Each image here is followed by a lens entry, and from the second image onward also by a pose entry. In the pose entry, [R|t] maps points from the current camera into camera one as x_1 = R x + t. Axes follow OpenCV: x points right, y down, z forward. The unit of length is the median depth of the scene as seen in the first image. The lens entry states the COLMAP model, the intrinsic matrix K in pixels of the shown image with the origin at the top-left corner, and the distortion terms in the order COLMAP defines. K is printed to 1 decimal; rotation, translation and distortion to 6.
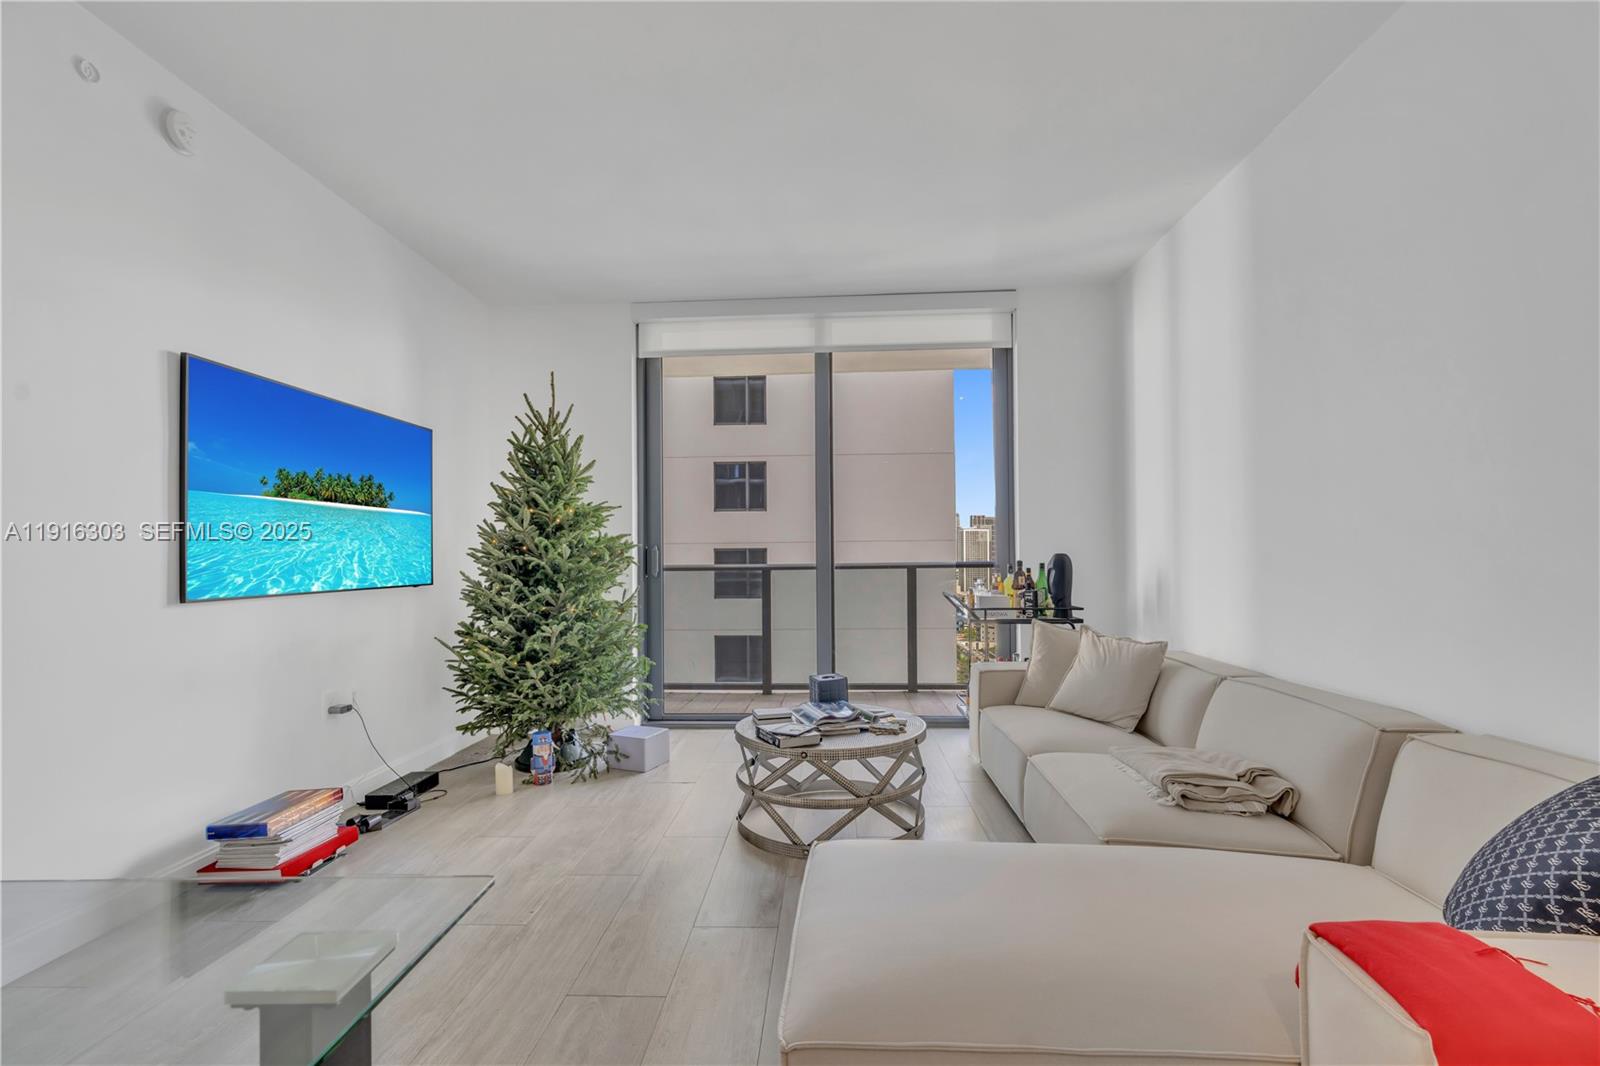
lens RADIAL K [[720.9, 0, 802.7], [0, 720.9, 543.7], [0, 0, 1]] dist [-0.011058, 0.003192]
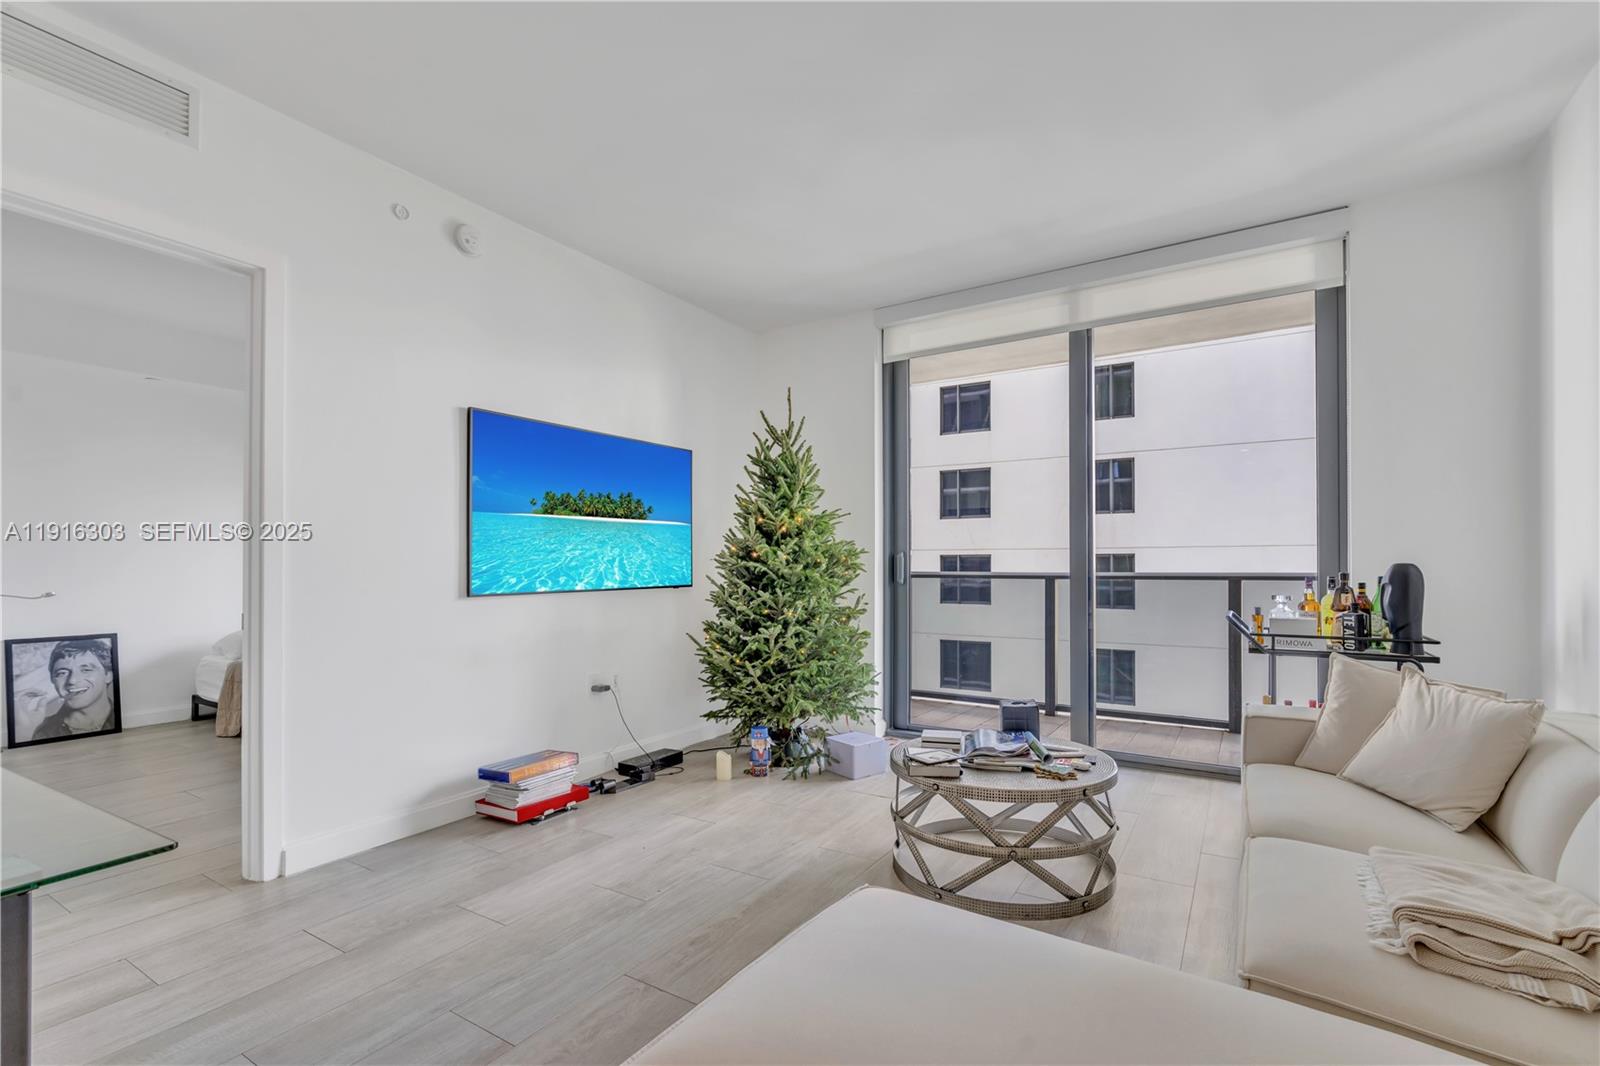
lens RADIAL K [[720.9, 0, 803.6], [0, 720.9, 550.2], [0, 0, 1]] dist [-0.011058, 0.003192]
pose [[0.869087, -0.002164, -0.494654, 0.240788], [0.003005, 0.999995, 0.000904, -0.001703], [0.494650, -0.002272, 0.869090, 0.113403]]
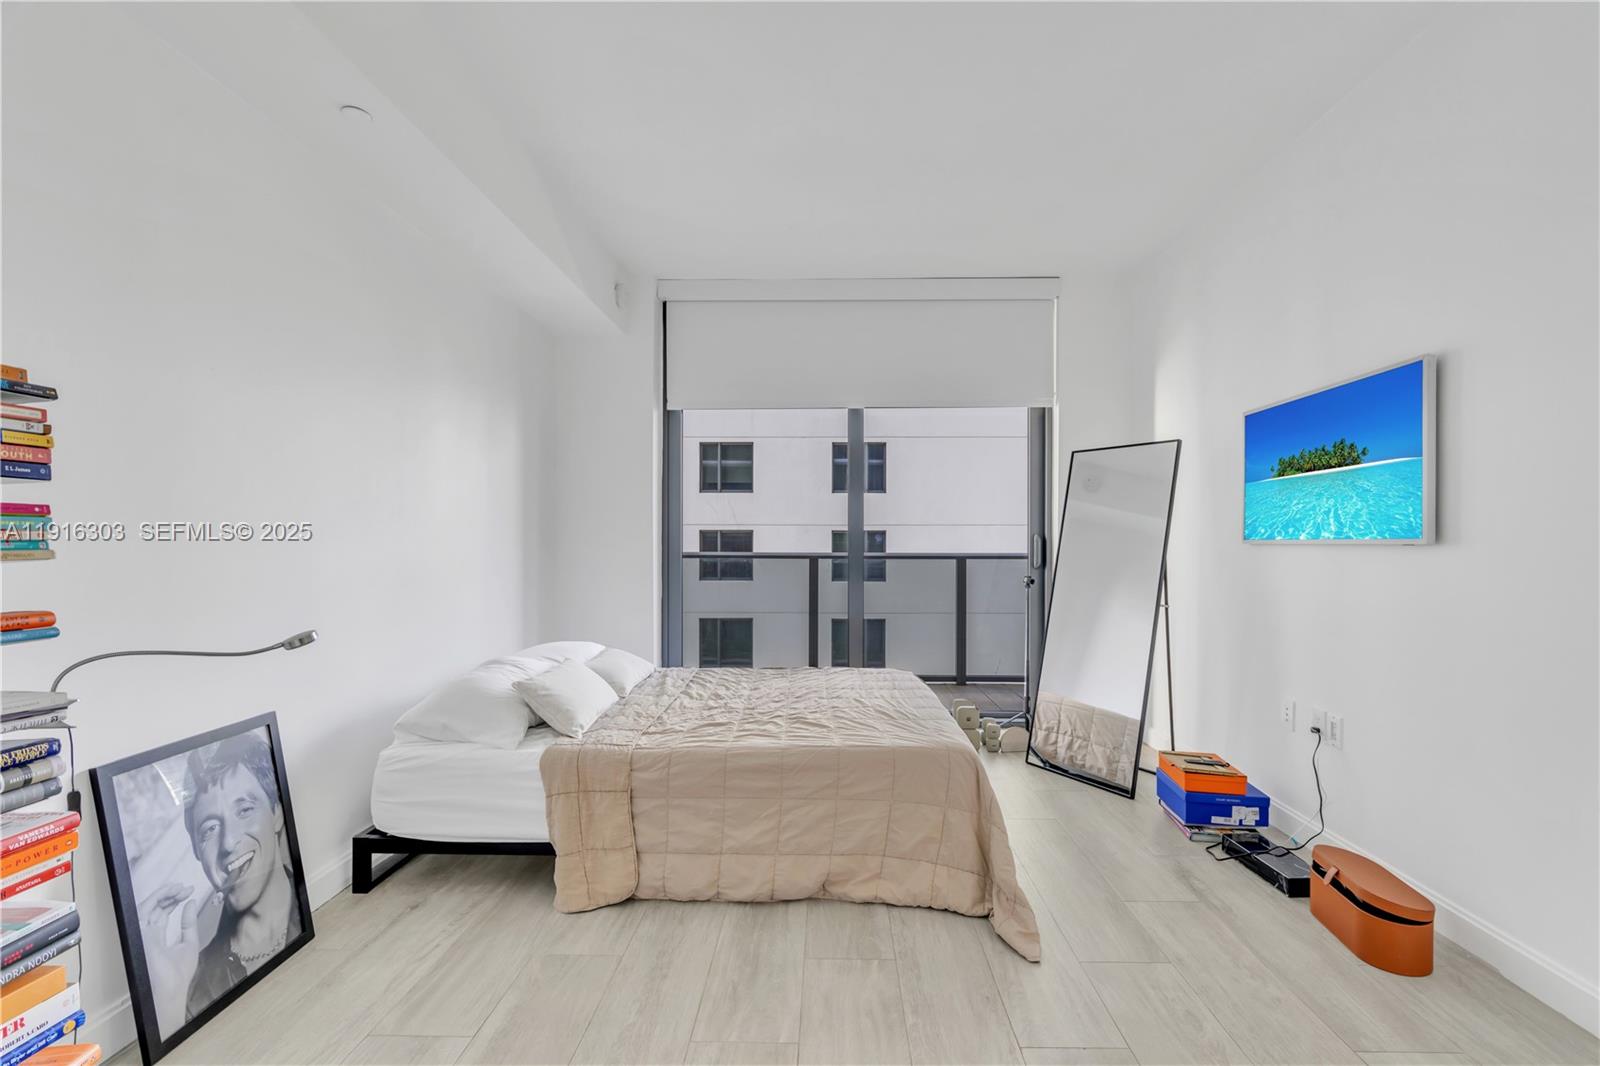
lens RADIAL K [[720.9, 0, 800.2], [0, 720.9, 544.5], [0, 0, 1]] dist [-0.011058, 0.003192]
pose [[-0.999795, -0.007258, 0.018917, 0.226513], [-0.007519, 0.999877, -0.013771, 0.093132], [-0.018815, -0.013910, -0.999726, 2.192564]]
